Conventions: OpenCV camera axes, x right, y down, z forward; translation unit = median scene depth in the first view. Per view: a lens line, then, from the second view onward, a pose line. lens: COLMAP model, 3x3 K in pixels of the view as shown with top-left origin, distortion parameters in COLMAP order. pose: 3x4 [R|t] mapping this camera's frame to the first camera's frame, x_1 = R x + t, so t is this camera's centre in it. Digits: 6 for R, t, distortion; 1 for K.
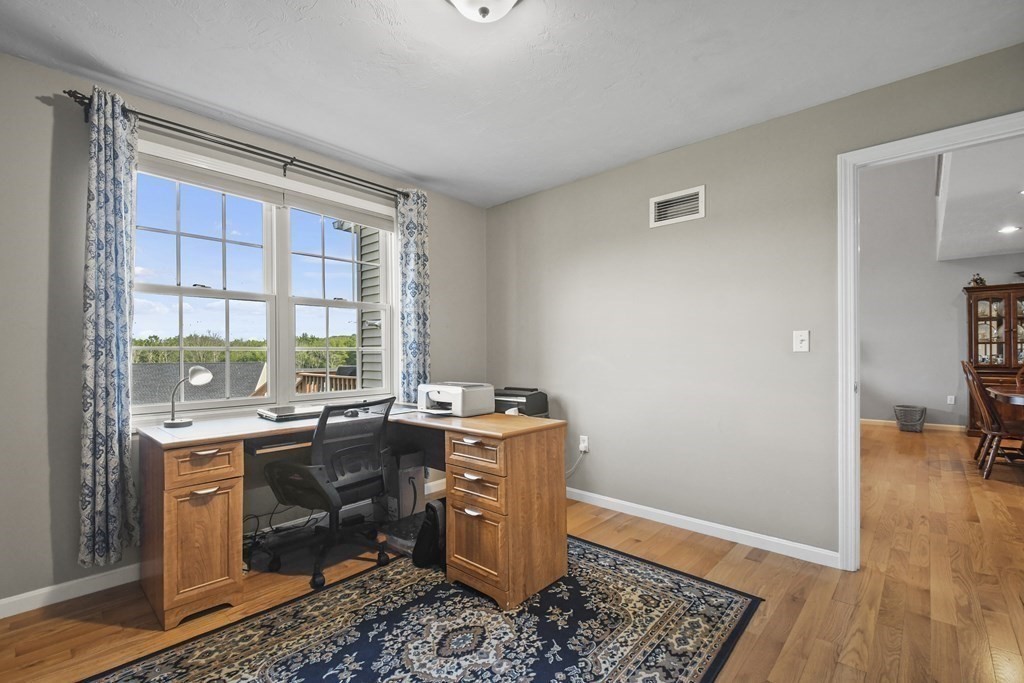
lens RADIAL K [[448.2, 0, 514.3], [0, 448.2, 346.3], [0, 0, 1]] dist [0.003171, -0.004411]
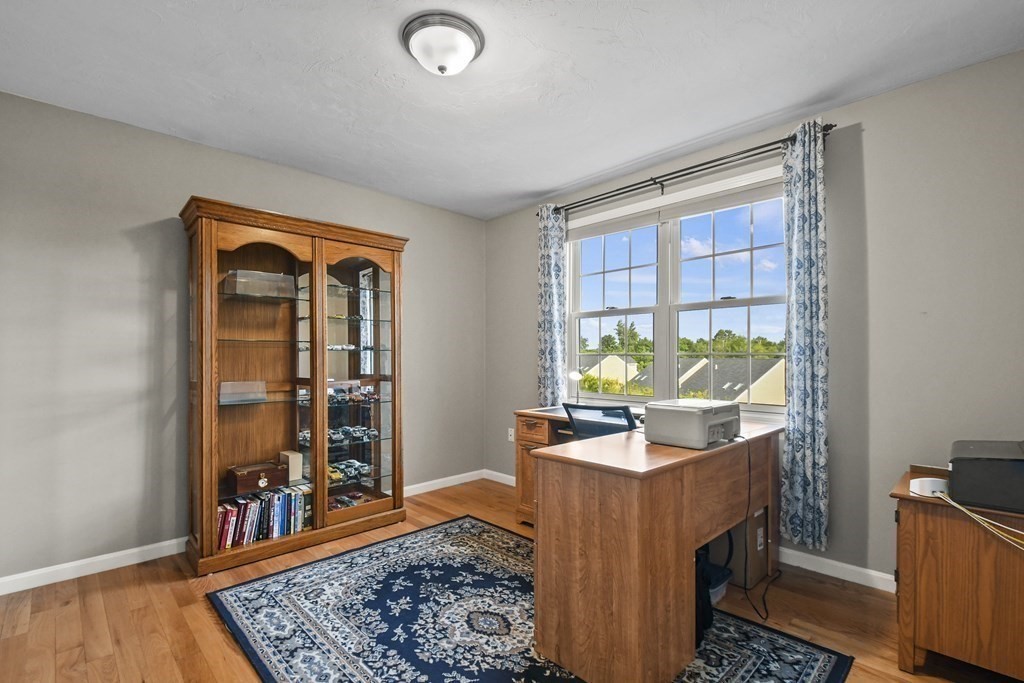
lens RADIAL K [[448.2, 0, 493.0], [0, 448.2, 358.4], [0, 0, 1]] dist [0.003171, -0.004411]
pose [[-0.064138, 0.004392, -0.997931, 0.951550], [0.016639, 0.999856, 0.003331, 0.004538], [0.997802, -0.016391, -0.064202, 1.063857]]
